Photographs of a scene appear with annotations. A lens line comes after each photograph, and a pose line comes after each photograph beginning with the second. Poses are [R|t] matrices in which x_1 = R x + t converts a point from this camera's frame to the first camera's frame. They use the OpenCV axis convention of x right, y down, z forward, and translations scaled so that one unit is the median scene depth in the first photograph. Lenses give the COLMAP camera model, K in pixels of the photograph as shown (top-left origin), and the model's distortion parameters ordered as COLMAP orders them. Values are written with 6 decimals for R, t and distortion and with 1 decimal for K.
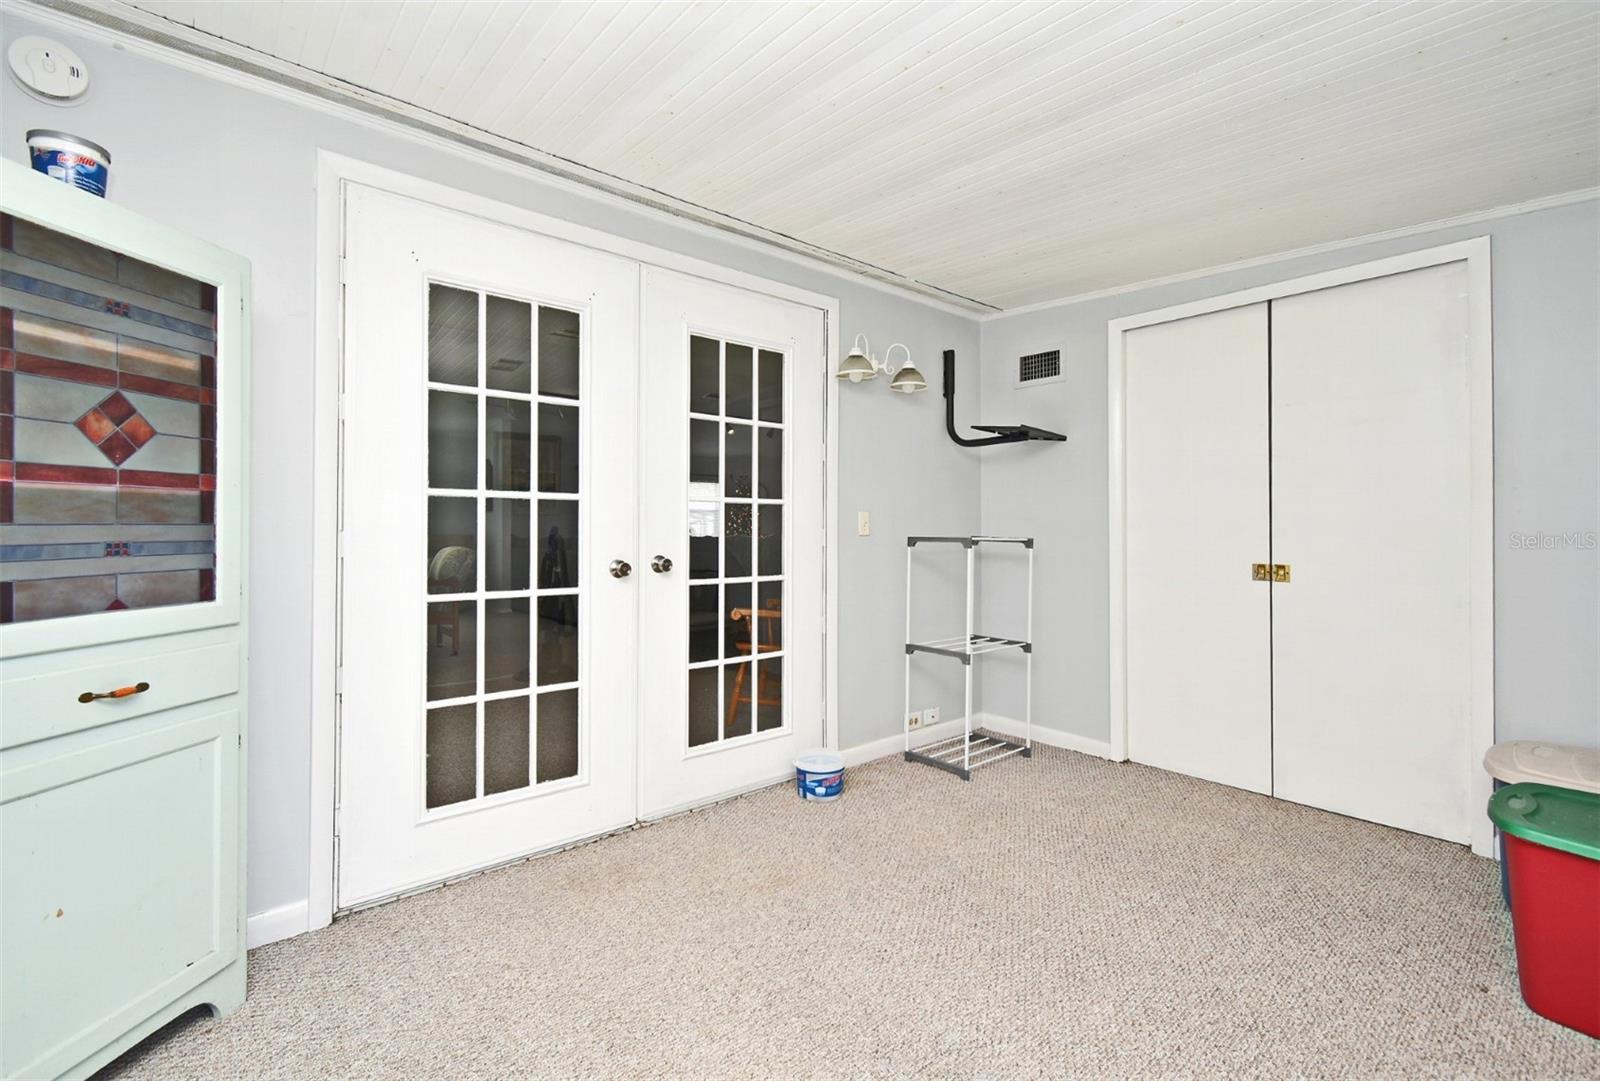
lens RADIAL K [[713.5, 0, 787.2], [0, 713.5, 539.3], [0, 0, 1]] dist [0.001782, 0.000234]
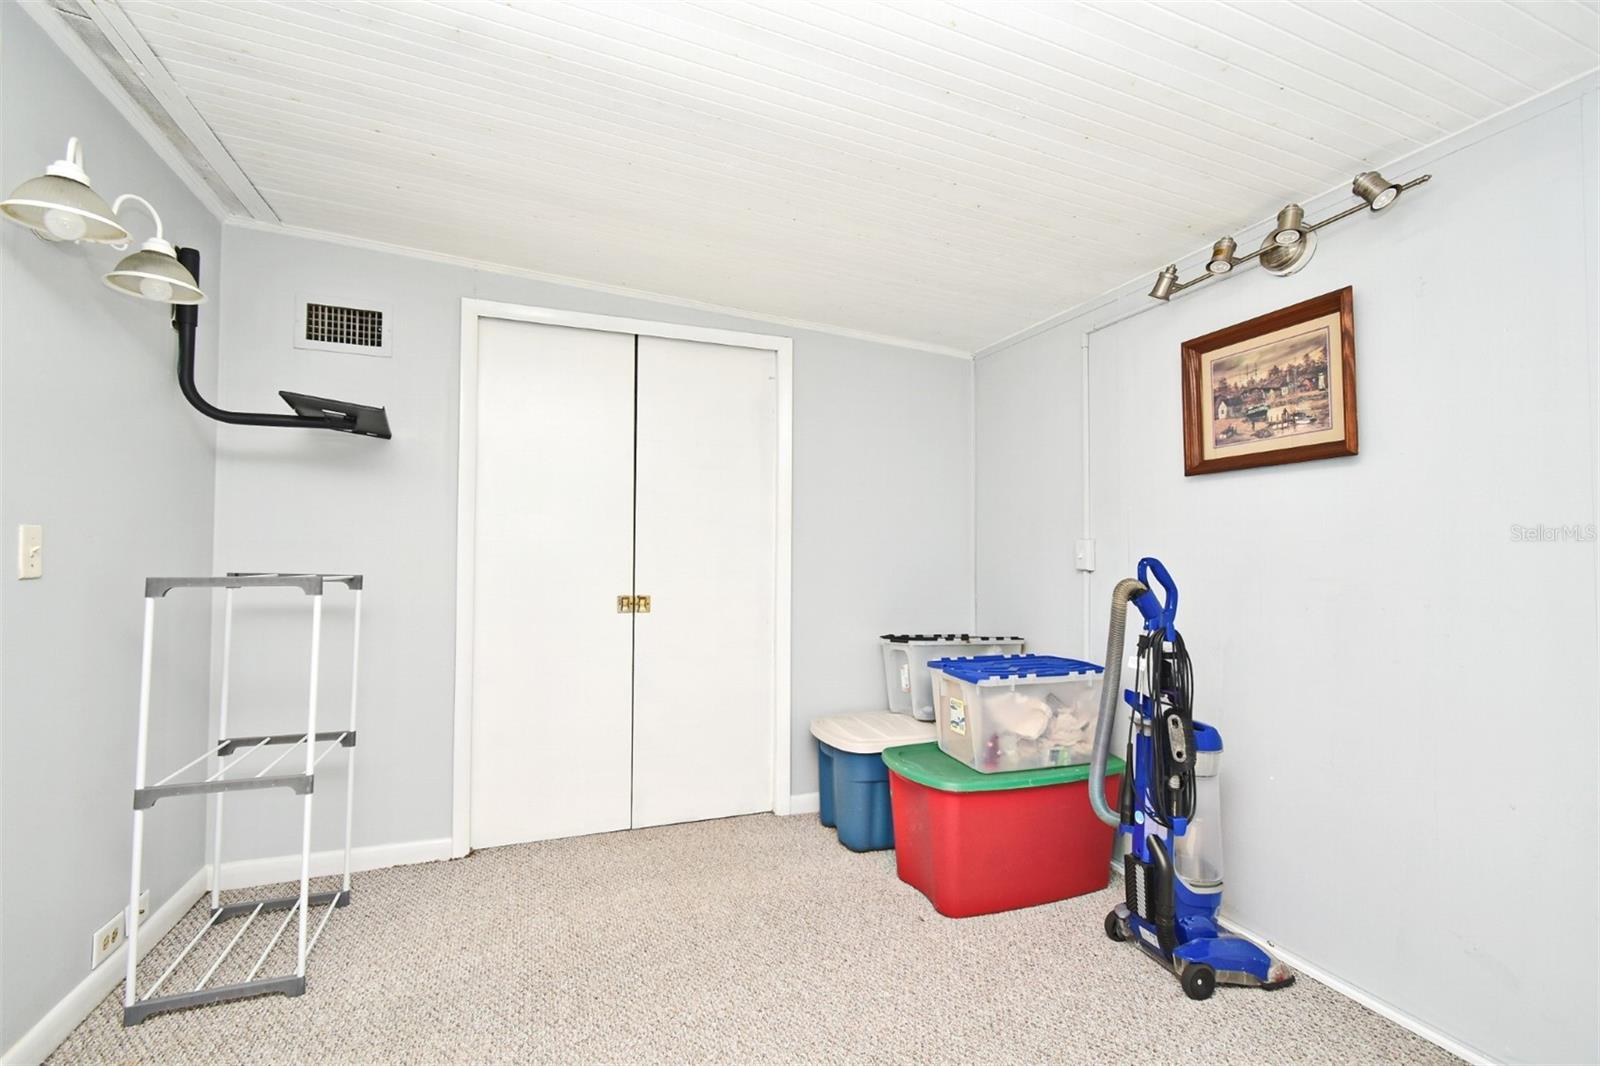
lens RADIAL K [[703.4, 0, 792.0], [0, 703.4, 537.1], [0, 0, 1]] dist [0.006312, -0.002358]
pose [[0.318376, 0.024017, 0.947660, -0.172163], [0.008812, 0.999561, -0.028293, -0.015339], [-0.947923, 0.017359, 0.318025, 0.419628]]
